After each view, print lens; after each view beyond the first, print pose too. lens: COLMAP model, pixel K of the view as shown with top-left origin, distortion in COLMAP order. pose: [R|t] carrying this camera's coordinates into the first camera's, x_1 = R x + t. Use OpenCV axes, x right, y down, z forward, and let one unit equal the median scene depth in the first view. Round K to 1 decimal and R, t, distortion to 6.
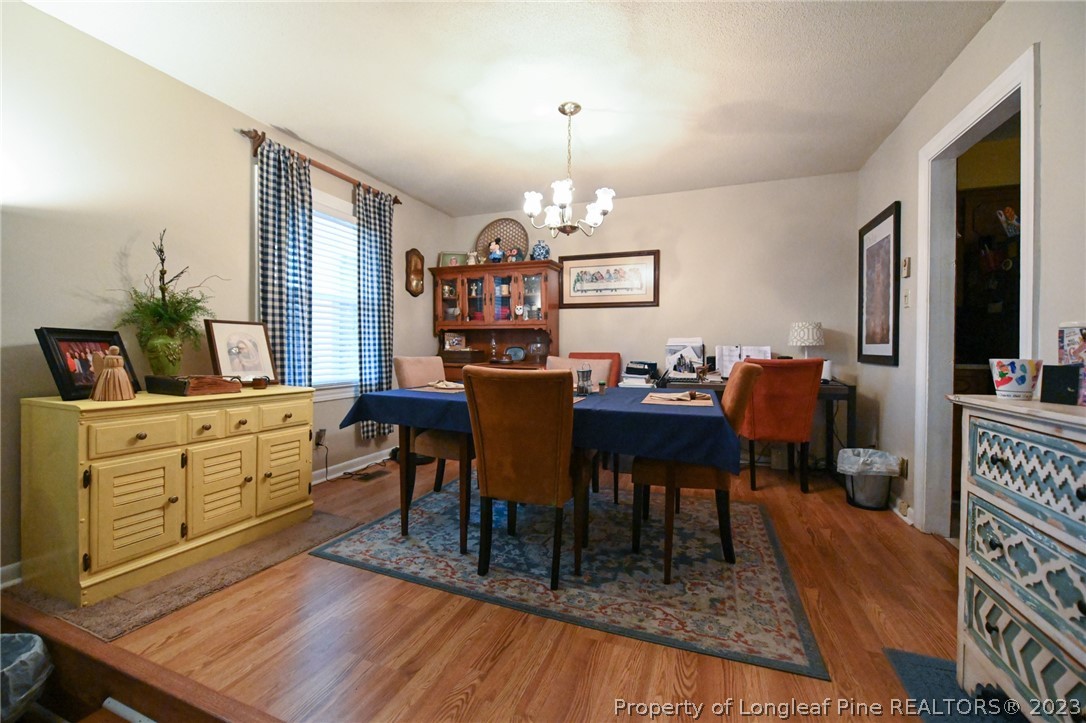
lens RADIAL K [[429.5, 0, 545.1], [0, 429.5, 352.8], [0, 0, 1]] dist [-0.009186, -0.001706]
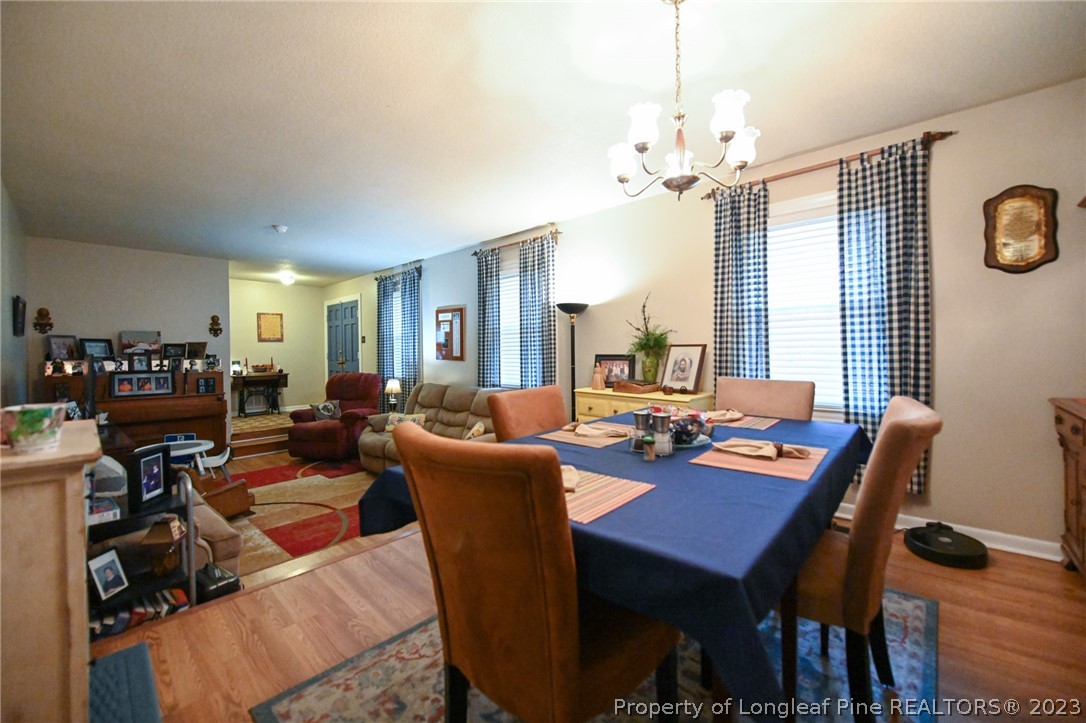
lens RADIAL K [[429.5, 0, 542.9], [0, 429.5, 353.4], [0, 0, 1]] dist [-0.009186, -0.001706]
pose [[-0.370071, 0.003082, -0.928998, 0.612237], [-0.003845, 0.999981, 0.004849, -0.042519], [0.928996, 0.005367, -0.370052, 0.916027]]
